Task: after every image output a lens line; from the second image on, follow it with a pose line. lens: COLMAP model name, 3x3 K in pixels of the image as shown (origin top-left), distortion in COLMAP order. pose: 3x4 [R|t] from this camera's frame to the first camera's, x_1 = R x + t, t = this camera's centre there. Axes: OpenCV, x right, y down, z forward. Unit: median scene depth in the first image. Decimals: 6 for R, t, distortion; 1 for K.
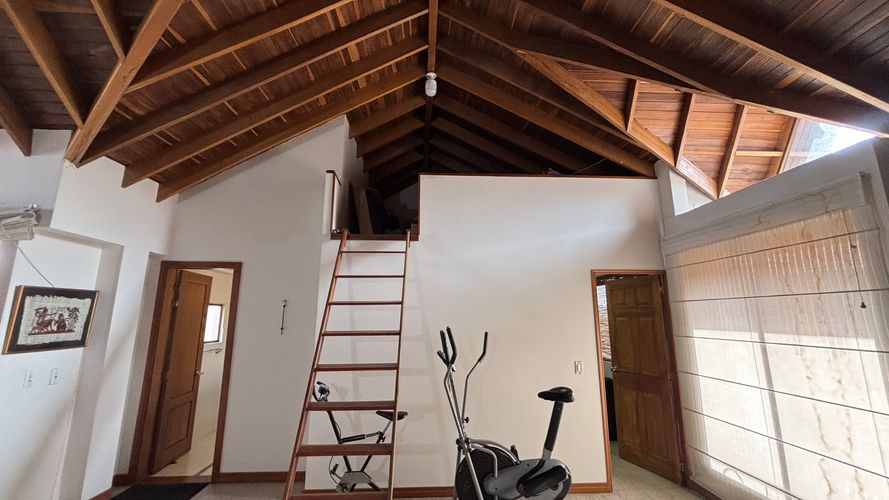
lens RADIAL K [[359.5, 0, 439.9], [0, 359.5, 248.4], [0, 0, 1]] dist [-0.000833, -0.000330]
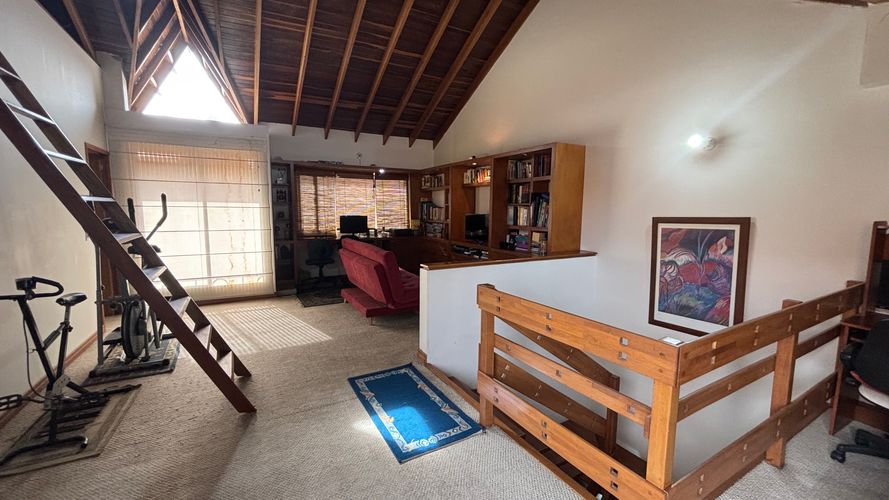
lens RADIAL K [[359.5, 0, 445.5], [0, 359.5, 249.0], [0, 0, 1]] dist [-0.000833, -0.000330]
pose [[-0.454032, -0.108606, 0.884342, -1.098946], [-0.178136, 0.983569, 0.029335, 0.160738], [-0.872997, -0.144214, -0.465918, 0.602034]]
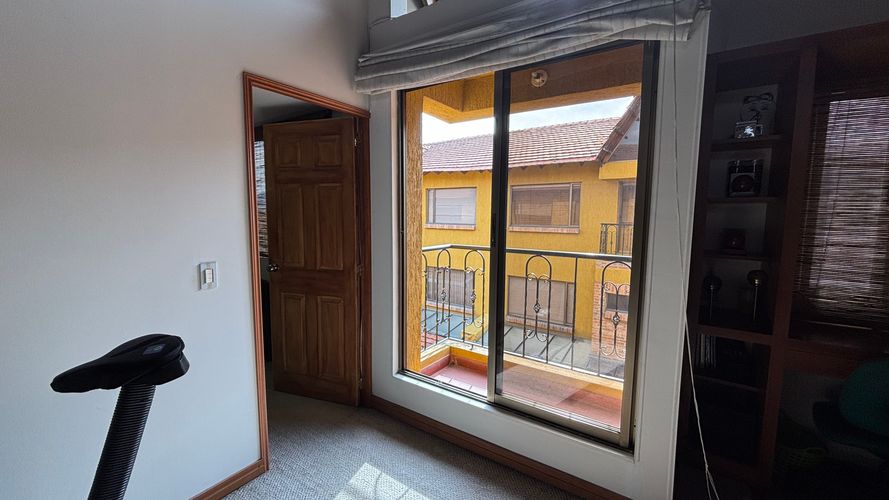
lens RADIAL K [[359.5, 0, 441.2], [0, 359.5, 249.5], [0, 0, 1]] dist [-0.000833, -0.000330]
pose [[0.611411, -0.072221, 0.788011, 0.215391], [-0.157085, 0.964931, 0.210317, 0.161424], [-0.775565, -0.252375, 0.578624, 0.530440]]
